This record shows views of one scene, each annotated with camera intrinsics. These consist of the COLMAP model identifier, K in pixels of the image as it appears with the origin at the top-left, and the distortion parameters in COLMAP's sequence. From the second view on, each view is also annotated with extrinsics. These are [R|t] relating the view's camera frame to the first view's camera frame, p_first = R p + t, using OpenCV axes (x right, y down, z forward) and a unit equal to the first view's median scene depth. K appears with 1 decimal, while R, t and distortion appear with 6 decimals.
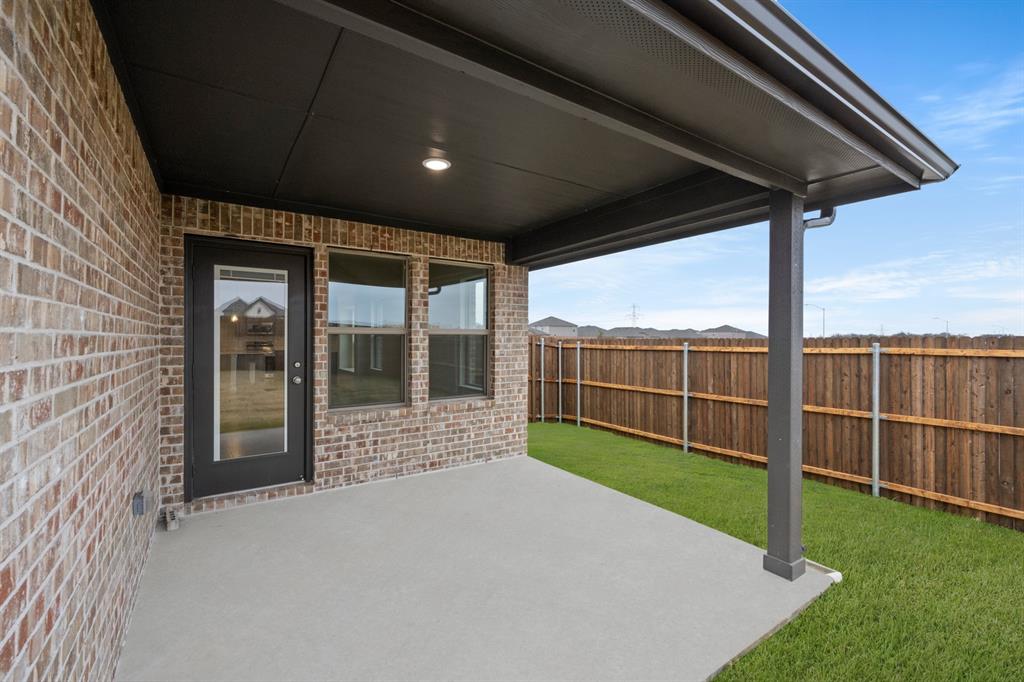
lens RADIAL K [[437.1, 0, 512.0], [0, 437.1, 341.0], [0, 0, 1]] dist [0.000673, 0.000123]
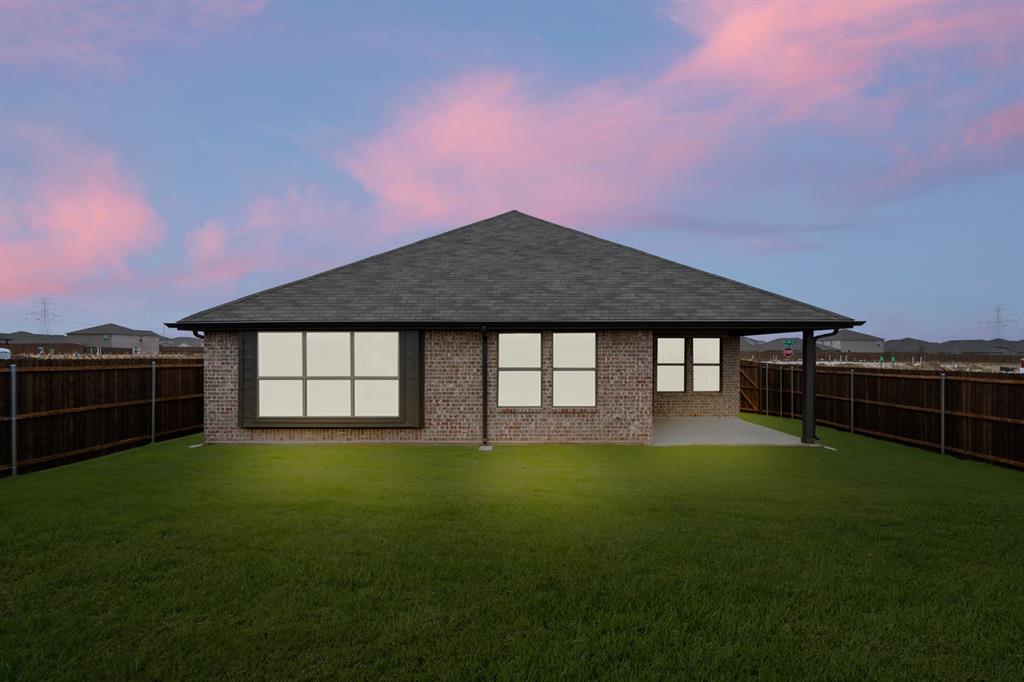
lens RADIAL K [[406.8, 0, 512.0], [0, 406.8, 341.0], [0, 0, 1]] dist [-0.014178, -0.000103]
pose [[0.818723, -0.017872, -0.573910, 0.291027], [-0.003116, 0.999362, -0.035566, -0.068457], [0.574180, 0.030907, 0.818146, -1.472048]]
